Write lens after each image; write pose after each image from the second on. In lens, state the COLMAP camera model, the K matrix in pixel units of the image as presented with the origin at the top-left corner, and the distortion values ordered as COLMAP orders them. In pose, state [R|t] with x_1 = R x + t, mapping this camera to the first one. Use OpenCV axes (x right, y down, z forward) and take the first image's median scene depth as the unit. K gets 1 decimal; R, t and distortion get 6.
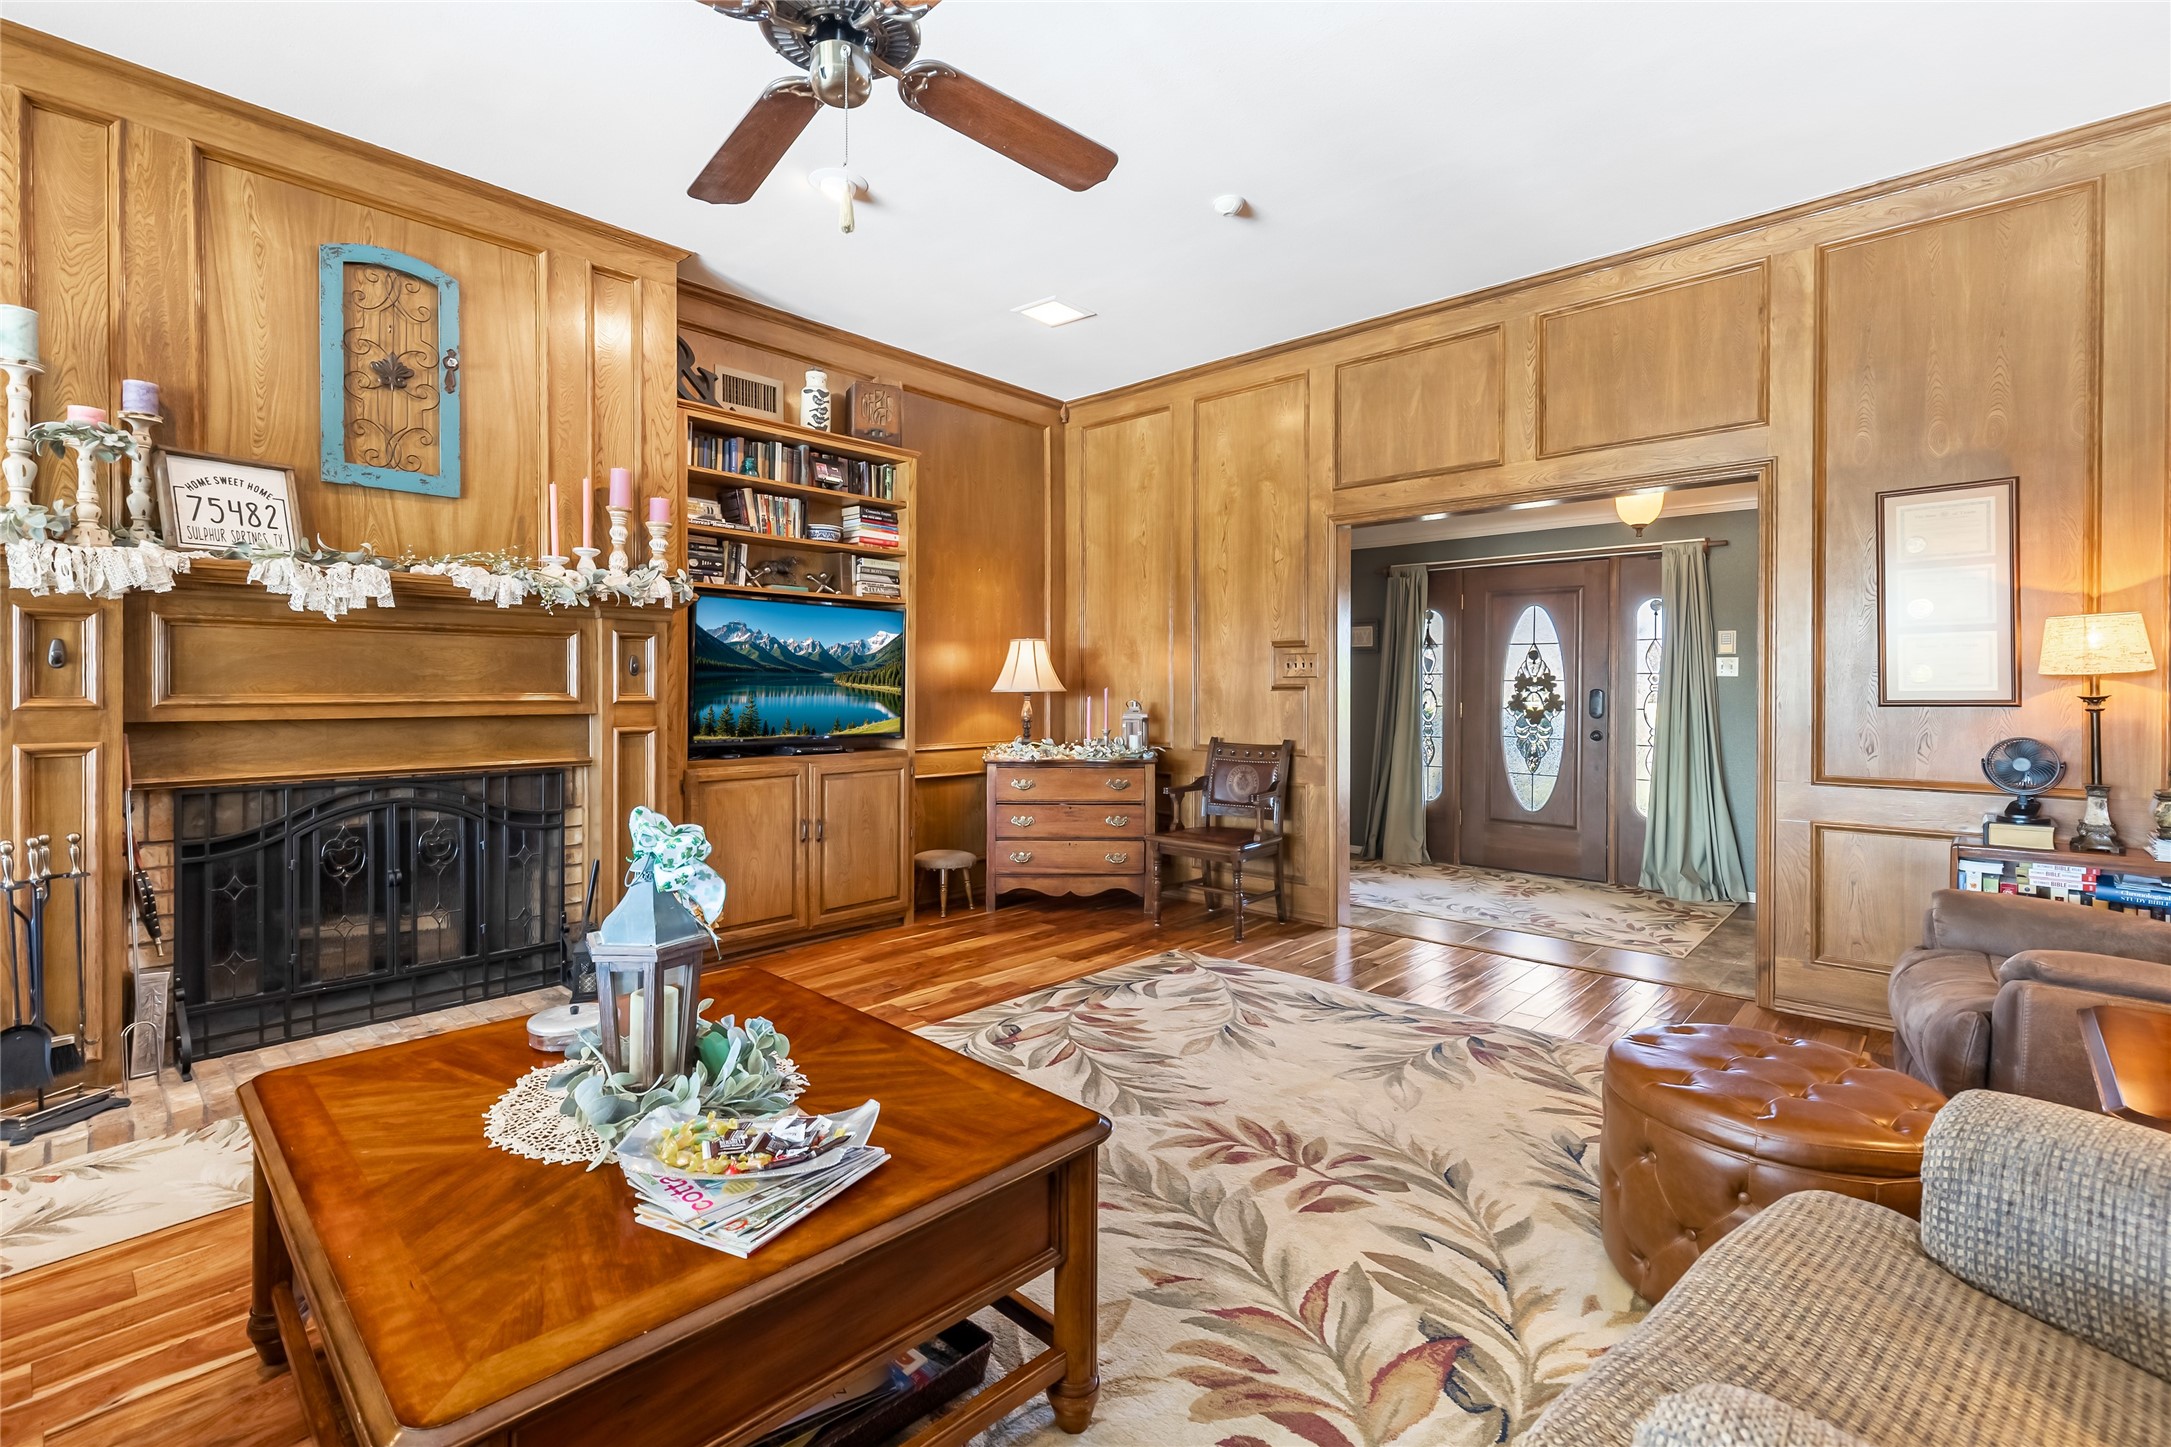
lens RADIAL K [[978.3, 0, 1081.7], [0, 978.3, 692.6], [0, 0, 1]] dist [0.003588, 0.000197]
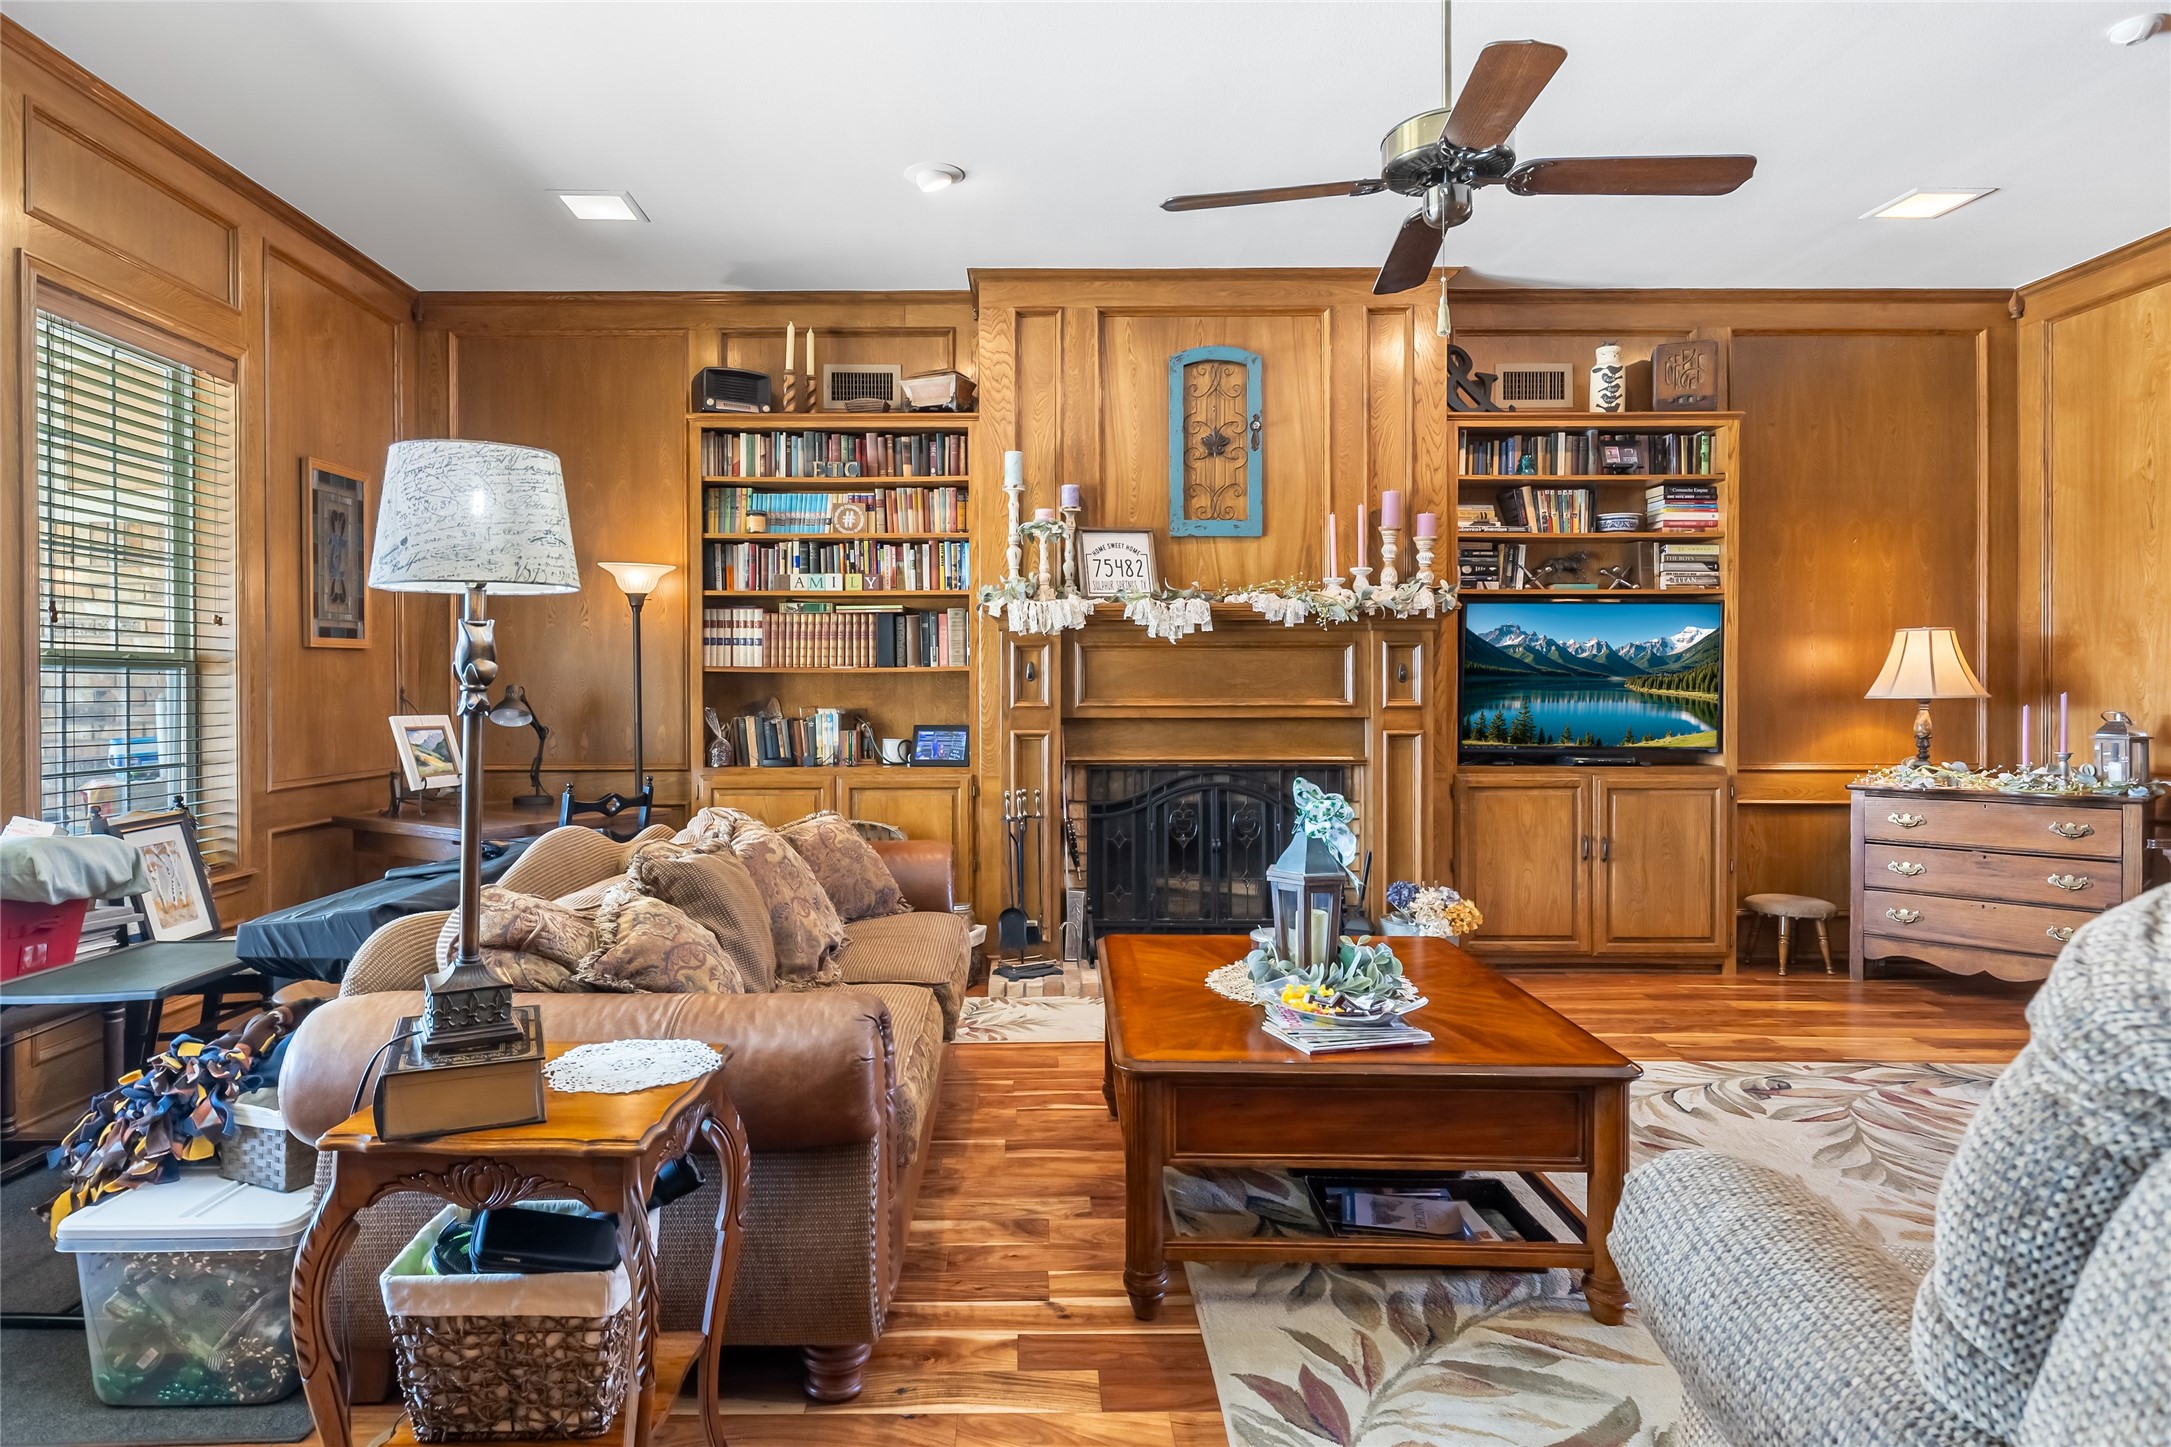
lens RADIAL K [[1264.2, 0, 1077.8], [0, 1264.2, 709.8], [0, 0, 1]] dist [0.003237, 0.000889]
pose [[0.707037, 0.007279, -0.707139, 0.278278], [-0.001951, 0.999963, 0.008342, 0.001611], [0.707174, -0.004518, 0.707025, -0.235174]]
